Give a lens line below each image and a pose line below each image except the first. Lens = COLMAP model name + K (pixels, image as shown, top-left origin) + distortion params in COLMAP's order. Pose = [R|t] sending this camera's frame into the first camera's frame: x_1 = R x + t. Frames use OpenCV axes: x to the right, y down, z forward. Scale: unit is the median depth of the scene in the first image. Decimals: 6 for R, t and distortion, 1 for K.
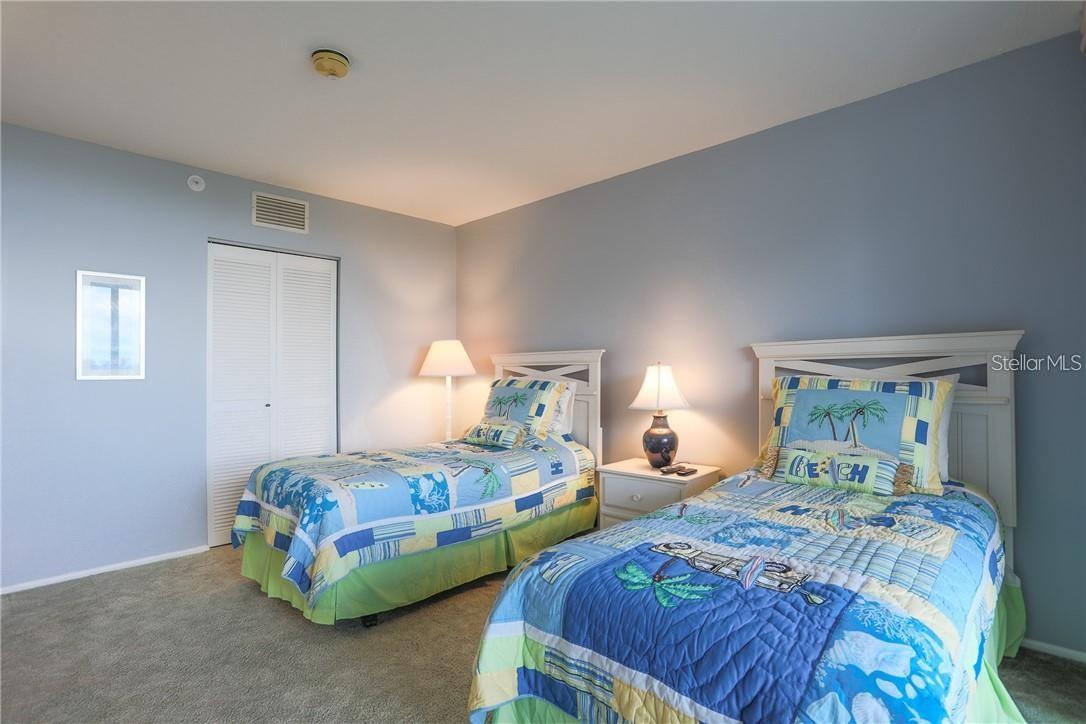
lens RADIAL K [[533.5, 0, 545.9], [0, 533.5, 368.3], [0, 0, 1]] dist [-0.044480, 0.011004]
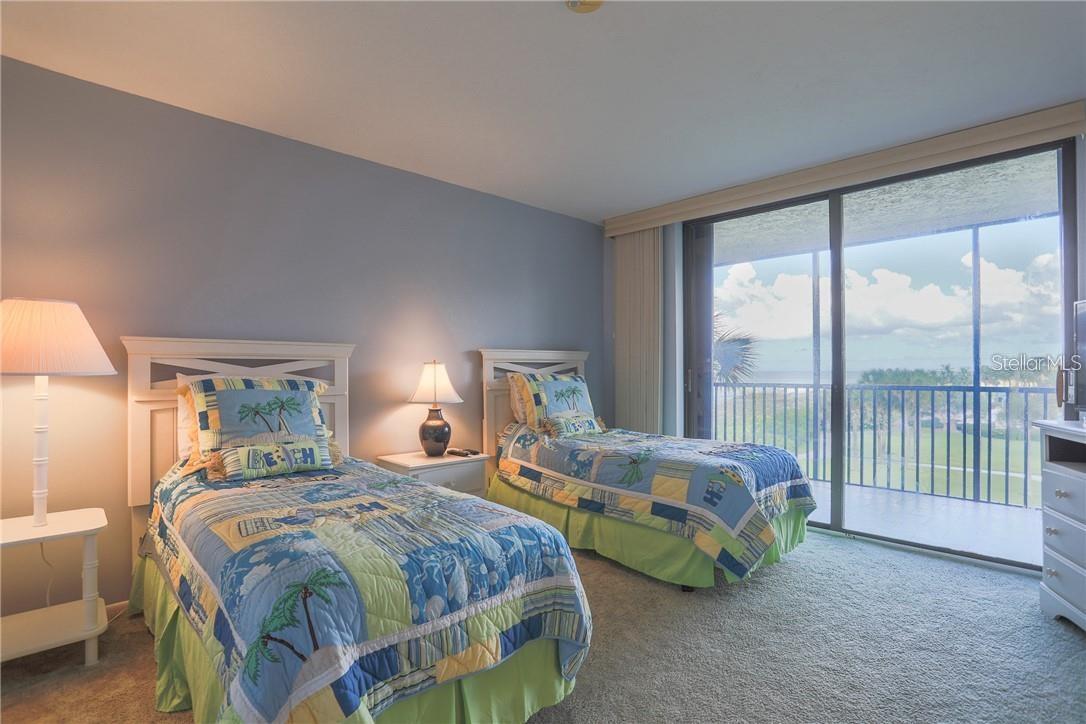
lens RADIAL K [[533.5, 0, 542.5], [0, 533.5, 369.1], [0, 0, 1]] dist [-0.044480, 0.011004]
pose [[0.031048, -0.001531, 0.999517, -0.904944], [-0.023343, 0.999725, 0.002256, -0.002148], [-0.999245, -0.023401, 0.031004, 0.744821]]
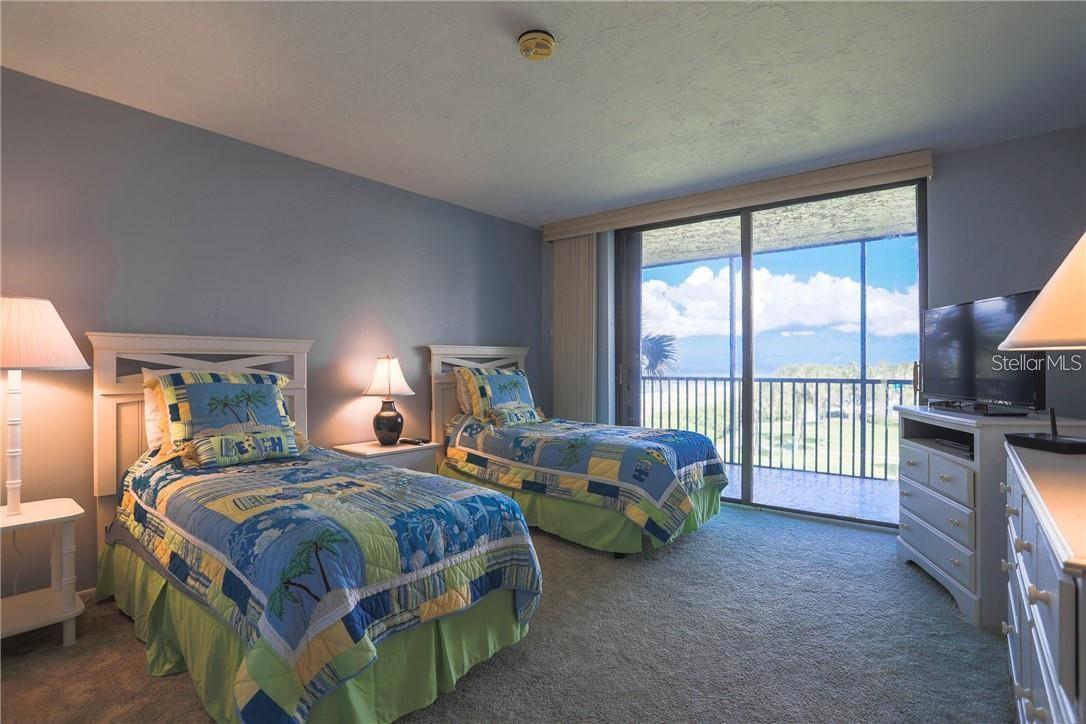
lens RADIAL K [[533.5, 0, 544.8], [0, 533.5, 369.1], [0, 0, 1]] dist [-0.044480, 0.011004]
pose [[-0.099704, -0.011804, 0.994947, -1.015048], [-0.024198, 0.999663, 0.009435, -0.001881], [-0.994723, -0.023135, -0.099956, 0.774986]]
